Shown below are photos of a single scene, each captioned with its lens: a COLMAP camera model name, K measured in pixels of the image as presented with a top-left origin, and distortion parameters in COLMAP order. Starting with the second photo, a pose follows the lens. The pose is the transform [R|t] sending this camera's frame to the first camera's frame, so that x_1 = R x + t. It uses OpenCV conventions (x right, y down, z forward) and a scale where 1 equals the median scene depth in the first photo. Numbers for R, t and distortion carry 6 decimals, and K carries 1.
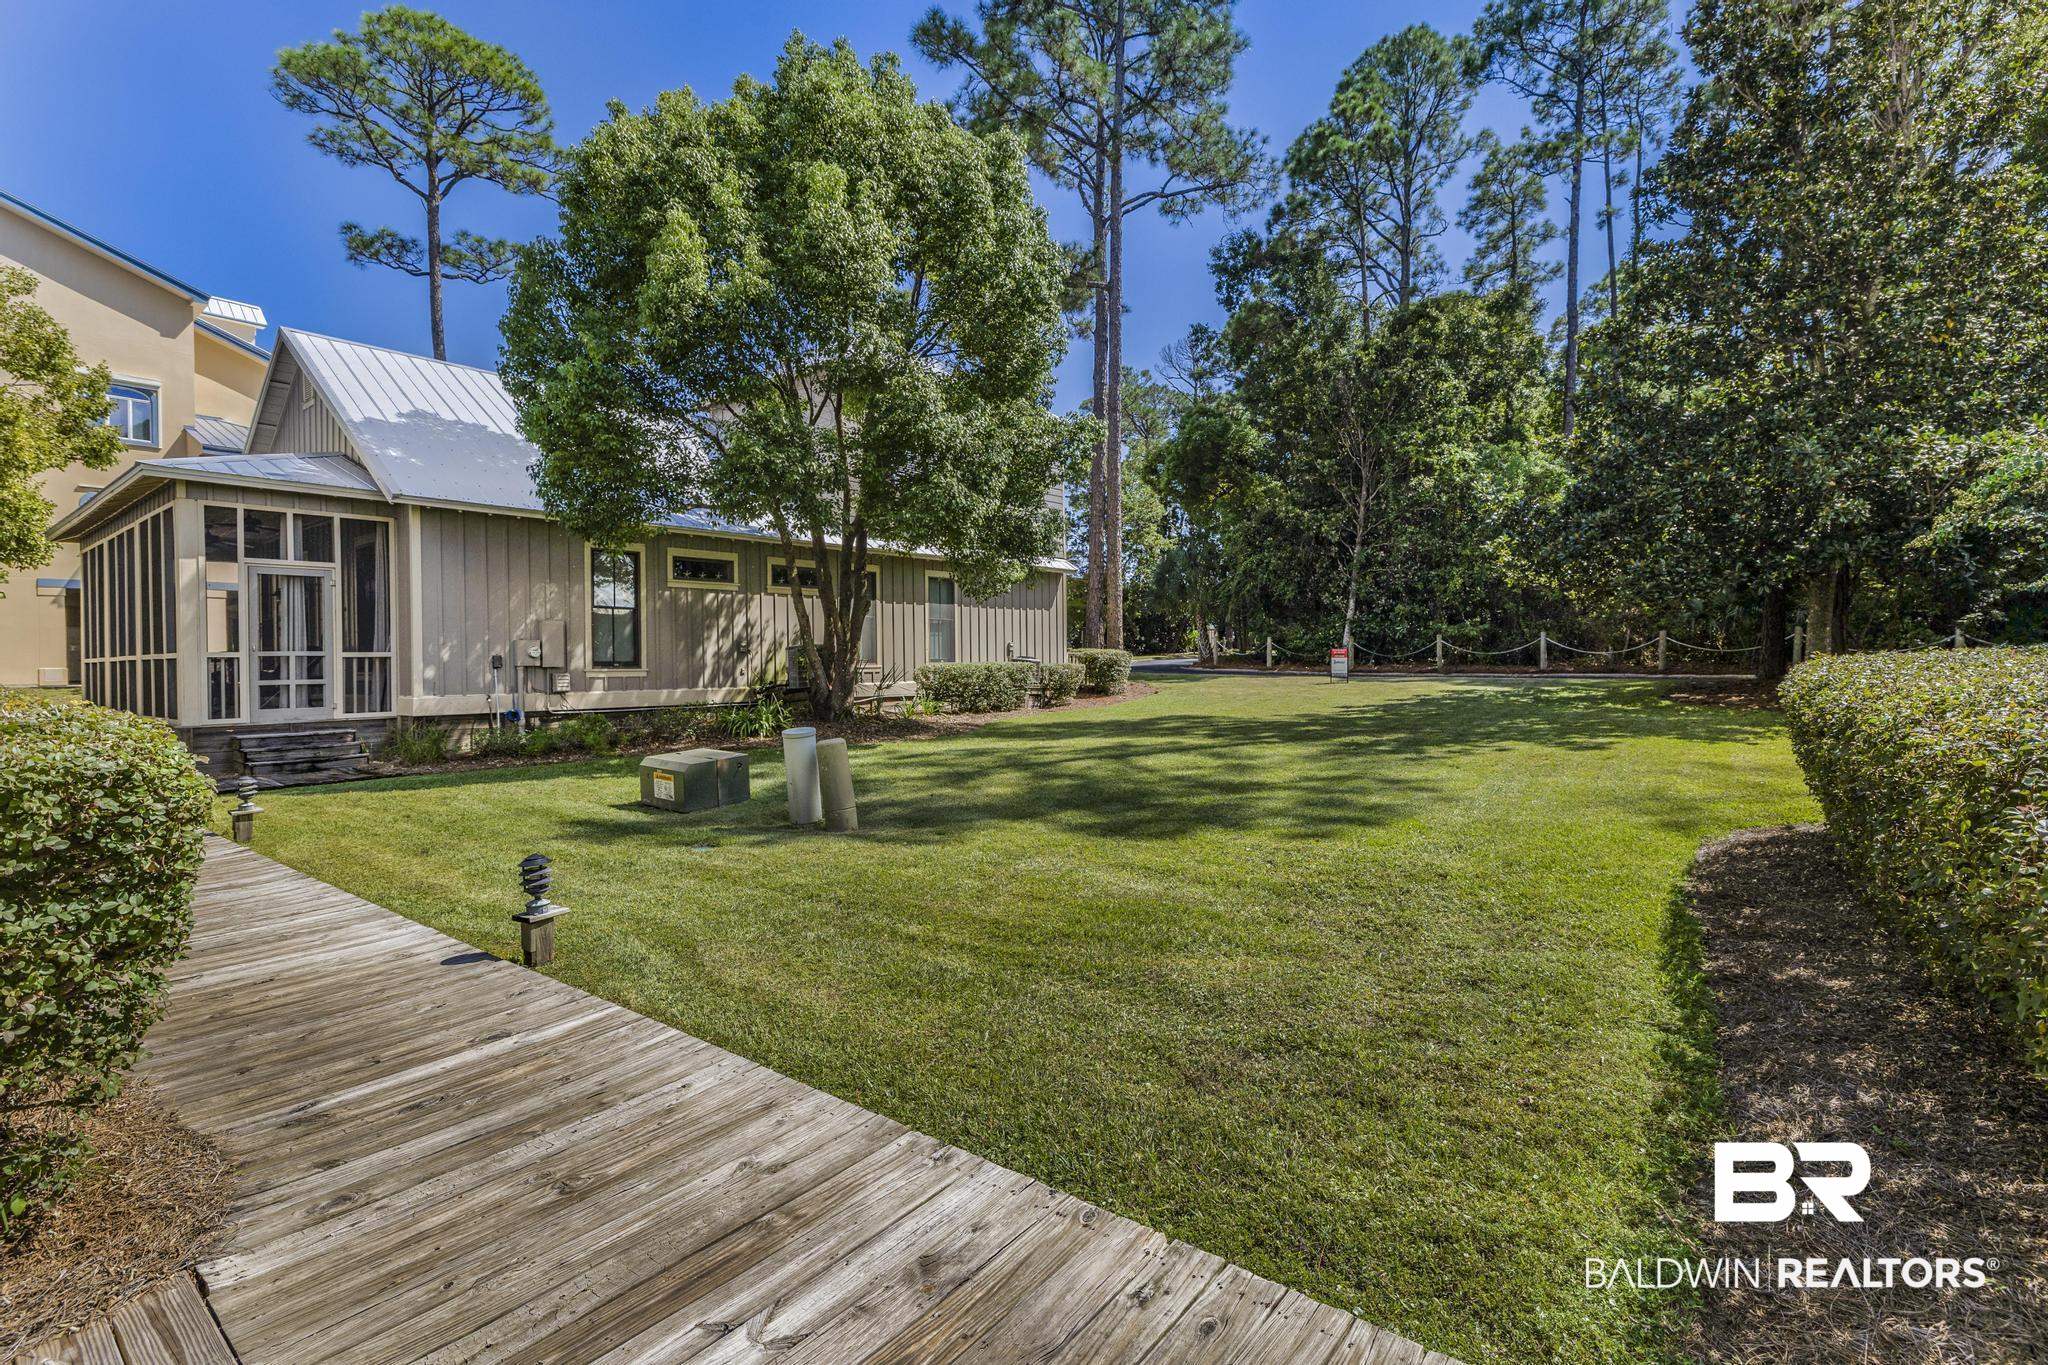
lens RADIAL K [[951.2, 0, 1024.0], [0, 951.2, 682.5], [0, 0, 1]] dist [-0.003409, -0.000729]
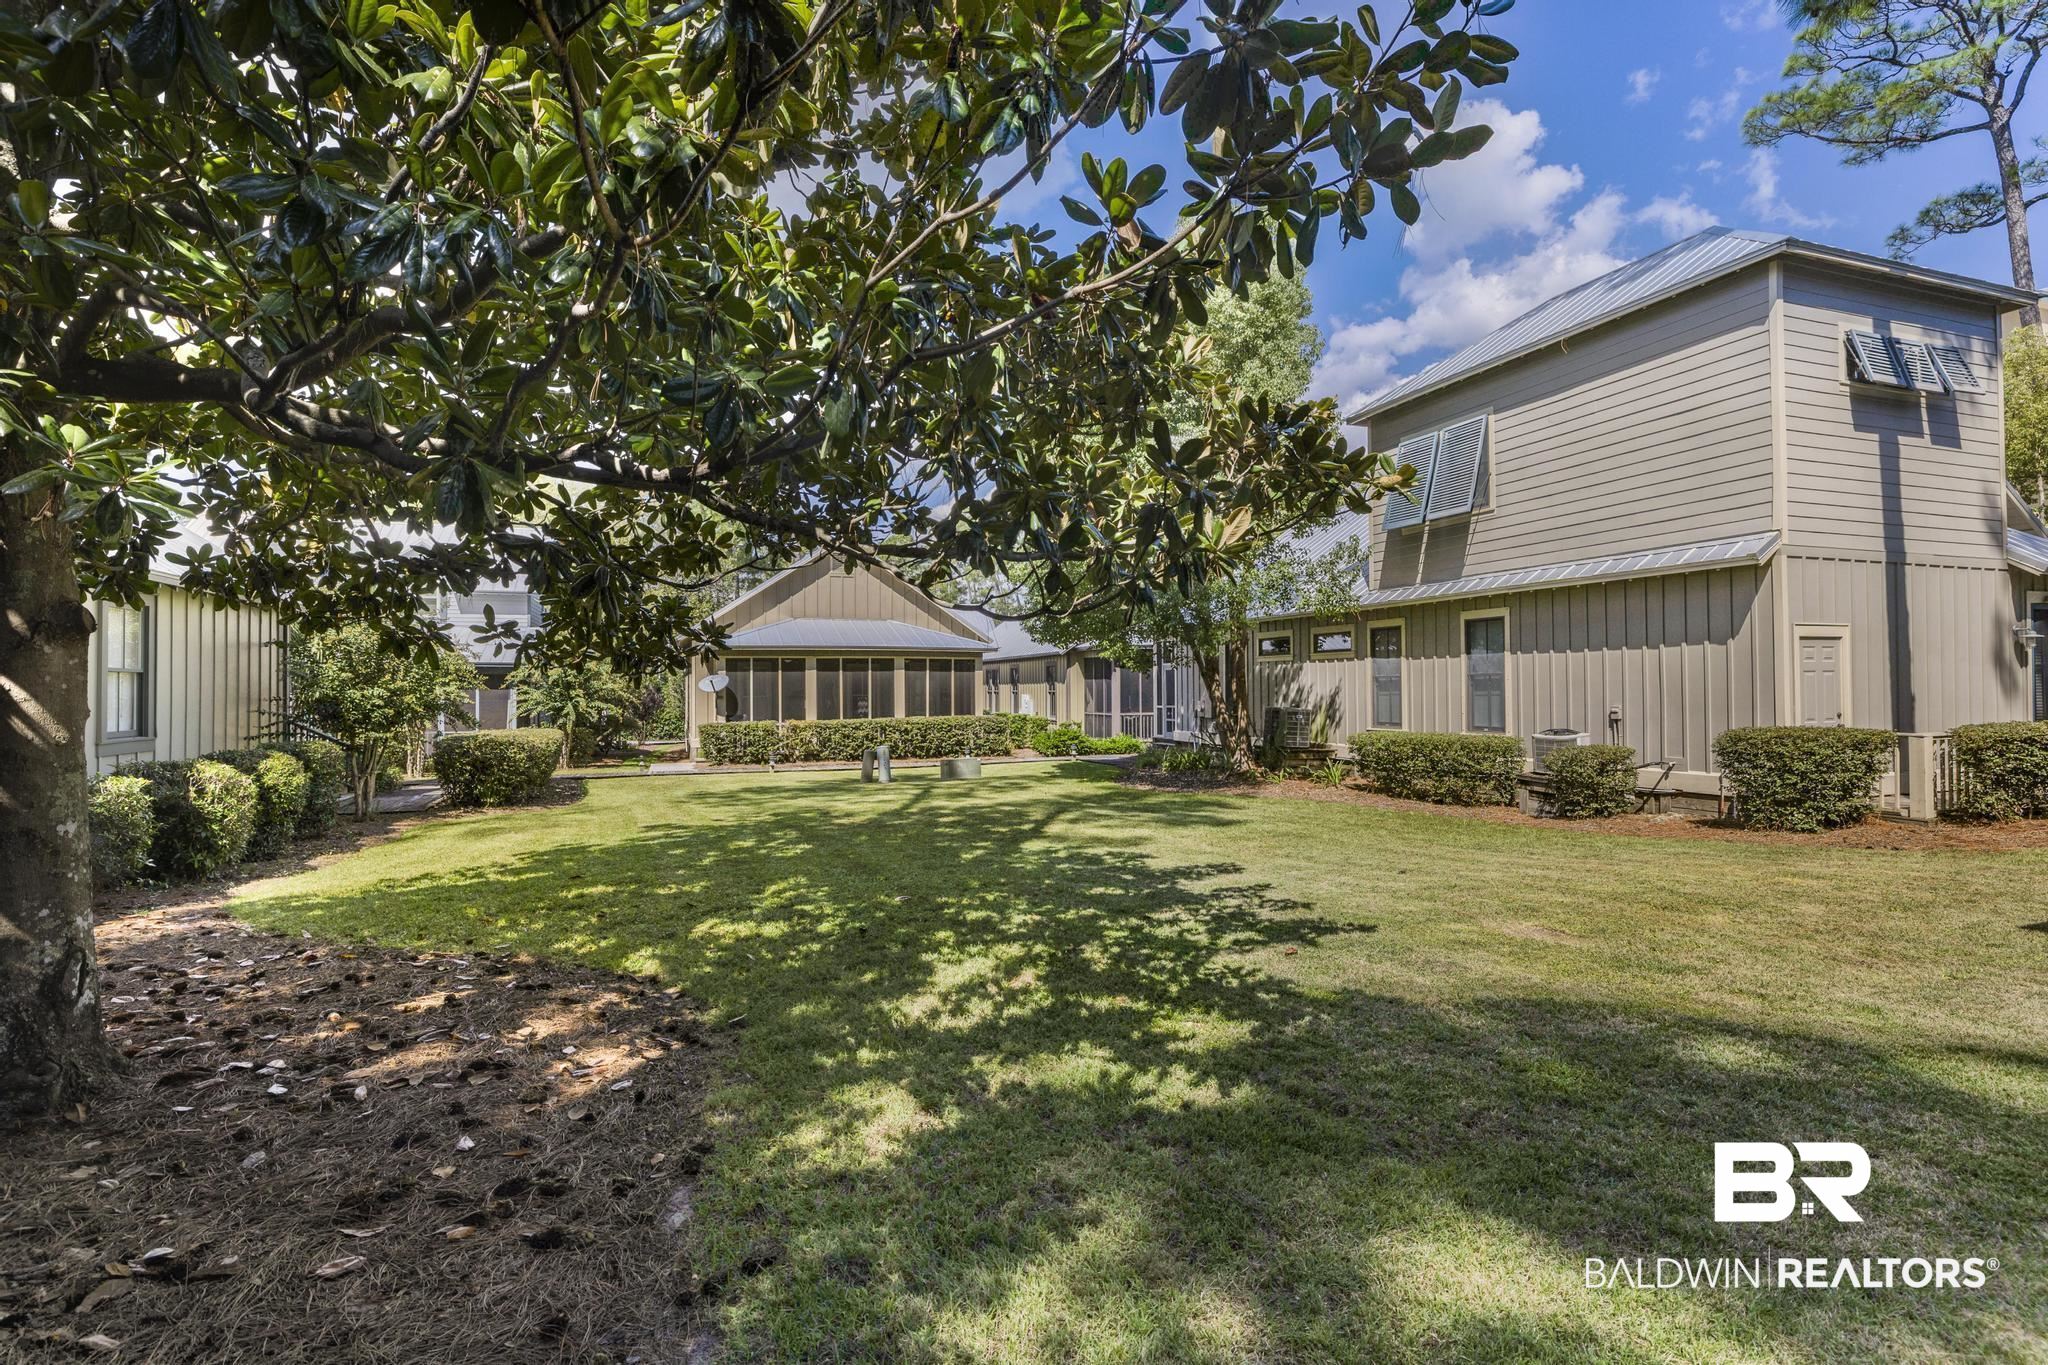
lens RADIAL K [[951.2, 0, 1024.0], [0, 951.2, 682.5], [0, 0, 1]] dist [-0.003409, -0.000729]
pose [[-0.513227, -0.005103, -0.858238, 0.700054], [-0.011798, 0.999930, 0.001110, -0.052047], [0.858172, 0.010695, -0.513251, 1.010247]]
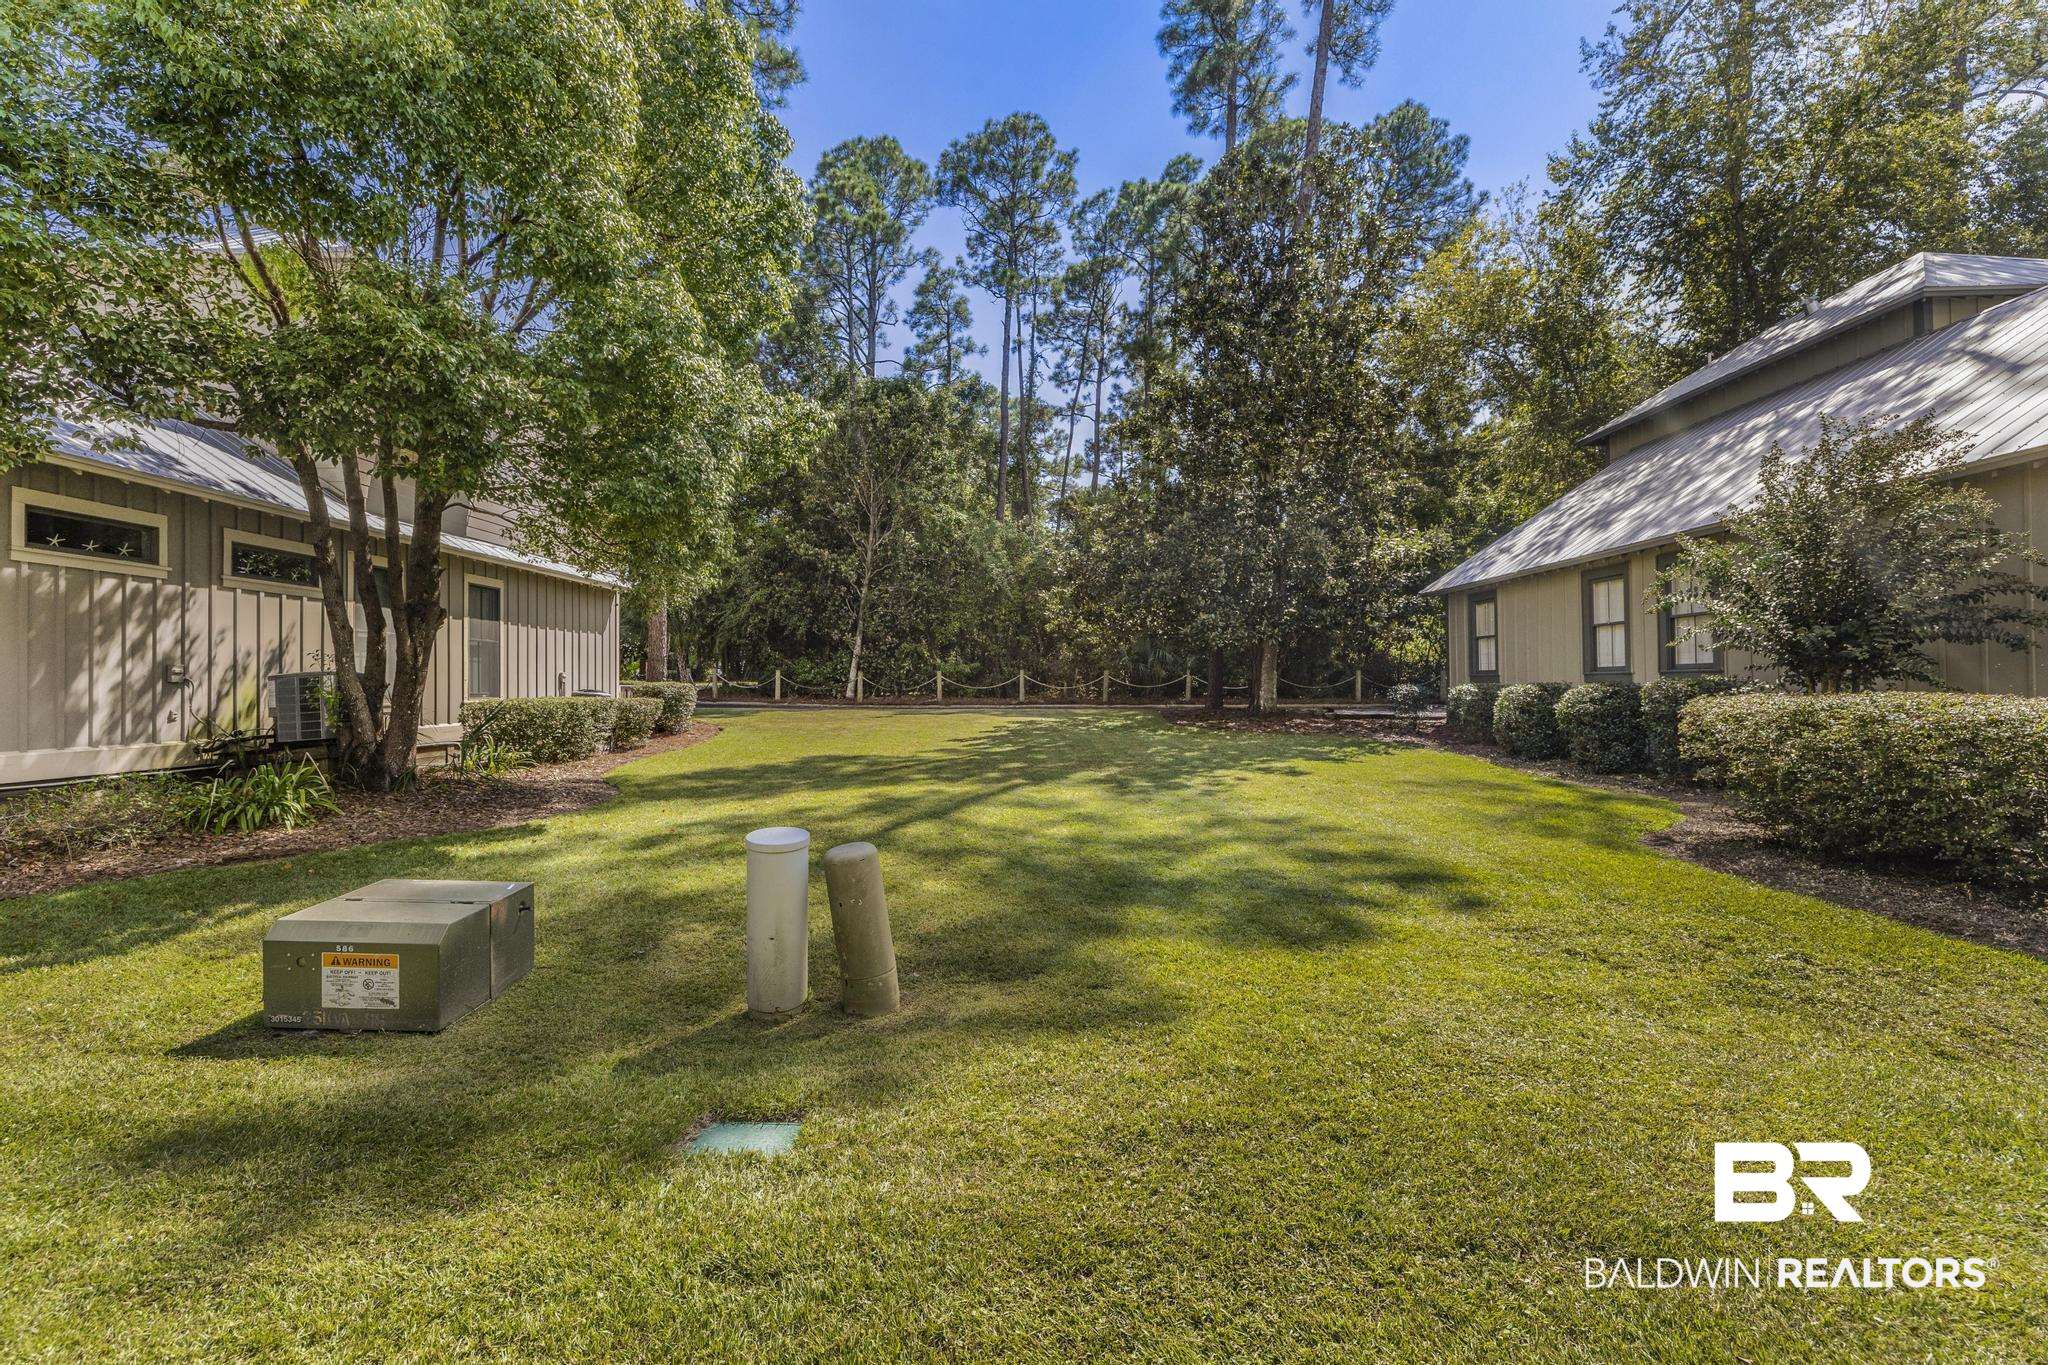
lens RADIAL K [[854.8, 0, 1024.0], [0, 854.8, 682.5], [0, 0, 1]] dist [0.001338, -0.000017]
pose [[0.790893, 0.006764, 0.611917, -0.155402], [0.014097, 0.999472, -0.029268, -0.007048], [-0.611792, 0.031774, 0.790380, 0.196252]]
